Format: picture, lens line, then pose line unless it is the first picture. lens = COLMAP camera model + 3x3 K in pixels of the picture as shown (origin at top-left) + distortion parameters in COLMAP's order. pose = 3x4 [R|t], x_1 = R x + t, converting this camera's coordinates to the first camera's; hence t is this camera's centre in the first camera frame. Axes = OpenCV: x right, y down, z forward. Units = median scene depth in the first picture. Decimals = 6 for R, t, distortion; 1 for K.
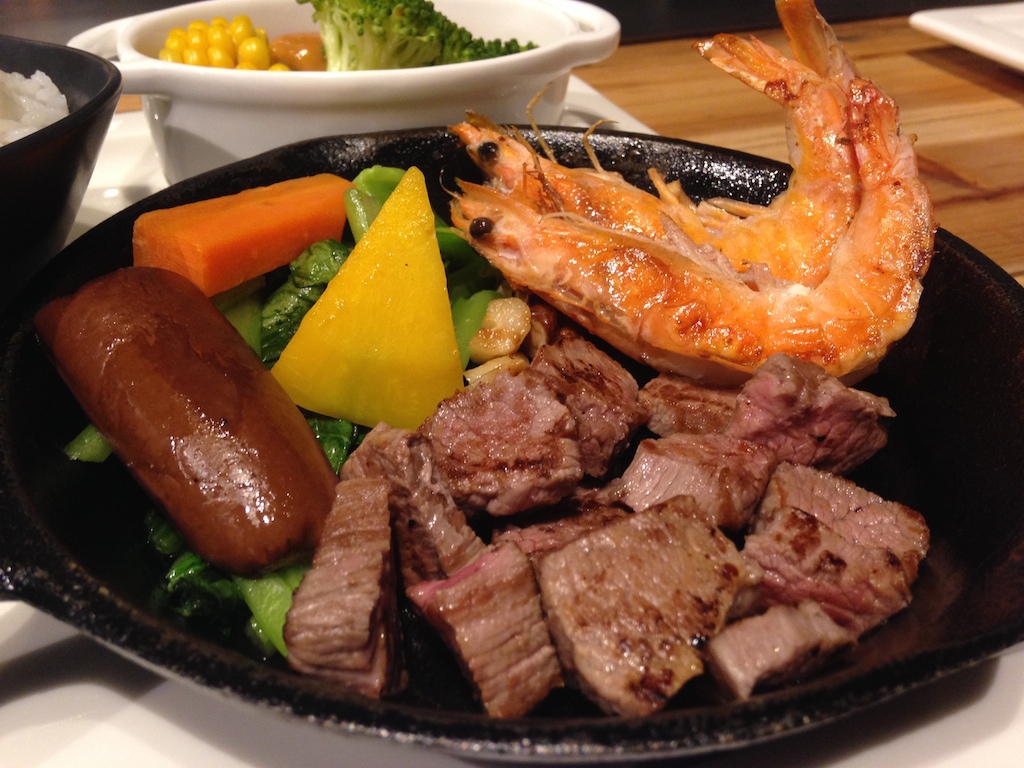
lens RADIAL K [[955.8, 0, 514.1], [0, 955.8, 393.9], [0, 0, 1]] dist [0.094448, 0.000000]
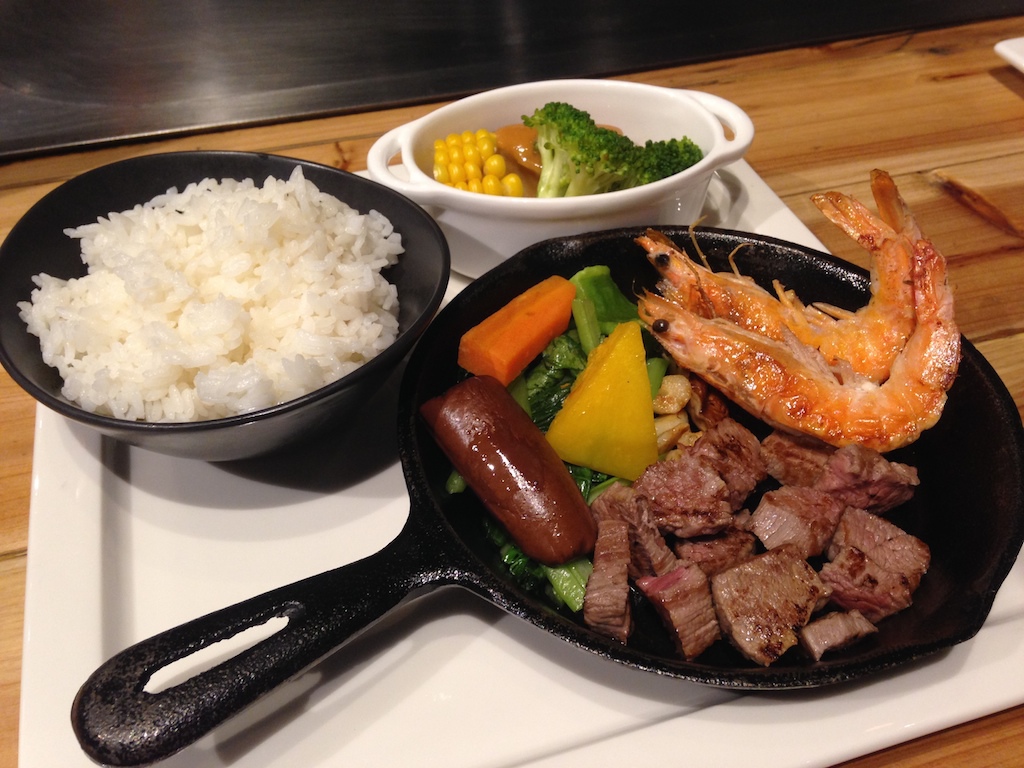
lens RADIAL K [[955.8, 0, 505.6], [0, 955.8, 387.2], [0, 0, 1]] dist [0.094448, 0.000000]
pose [[0.996728, 0.041794, -0.069192, -0.215447], [-0.029518, 0.985039, 0.169785, -0.414307], [0.075253, -0.167187, 0.983049, -0.694126]]
